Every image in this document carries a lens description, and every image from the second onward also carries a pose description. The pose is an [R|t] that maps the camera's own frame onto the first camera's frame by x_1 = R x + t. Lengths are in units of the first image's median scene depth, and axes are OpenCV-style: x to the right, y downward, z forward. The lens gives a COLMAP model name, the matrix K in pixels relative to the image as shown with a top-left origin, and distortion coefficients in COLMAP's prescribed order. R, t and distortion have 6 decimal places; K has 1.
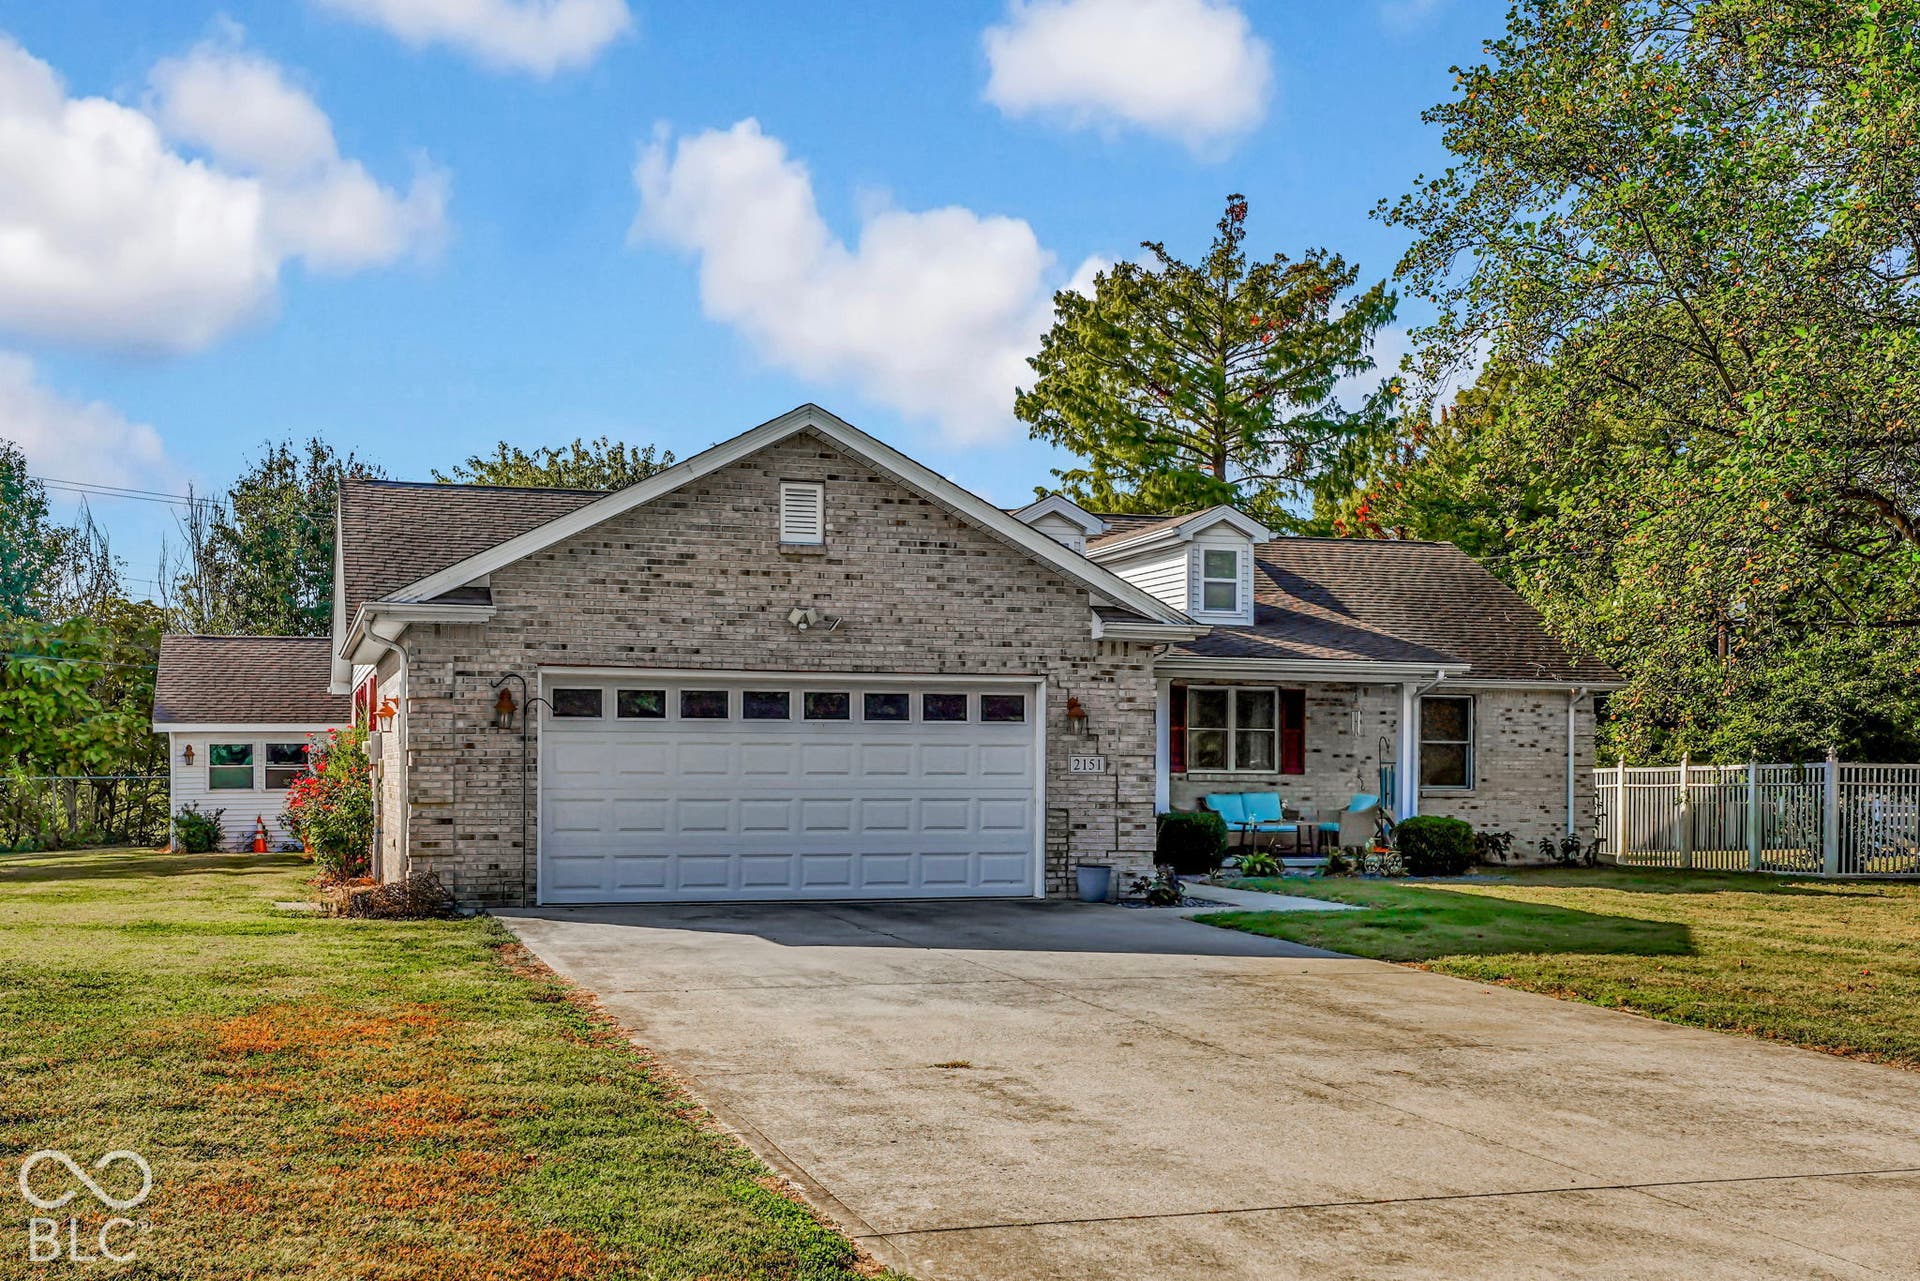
lens RADIAL K [[2126.3, 0, 960.0], [0, 2126.3, 640.5], [0, 0, 1]] dist [-0.005719, -0.003771]
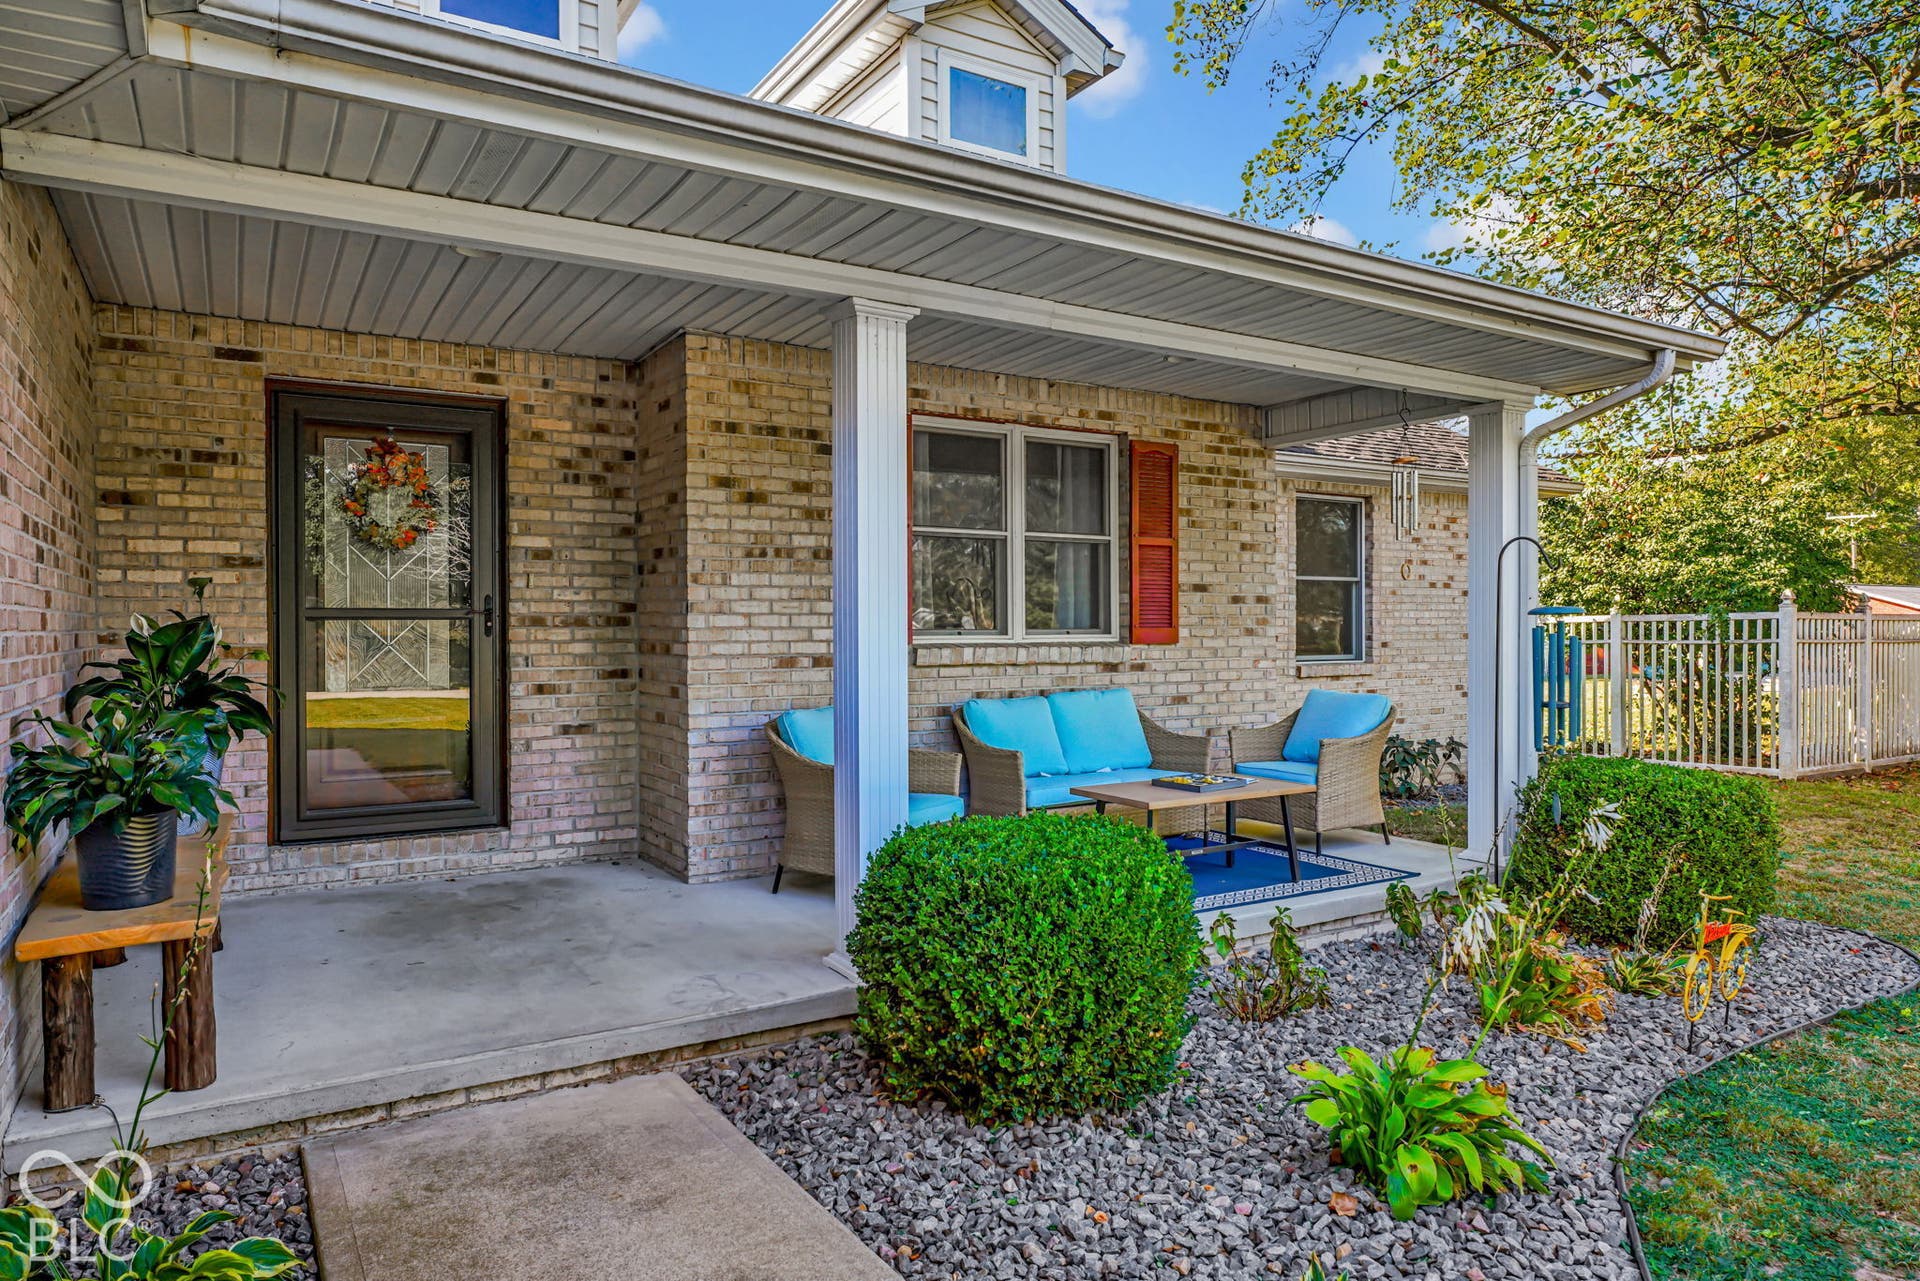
lens RADIAL K [[1181.2, 0, 960.0], [0, 1181.2, 640.5], [0, 0, 1]] dist [0.003211, 0.001169]
pose [[0.972038, -0.017050, 0.234205, 0.063838], [0.001061, 0.997669, 0.068226, 0.046042], [-0.234822, -0.066070, 0.969790, 0.777592]]
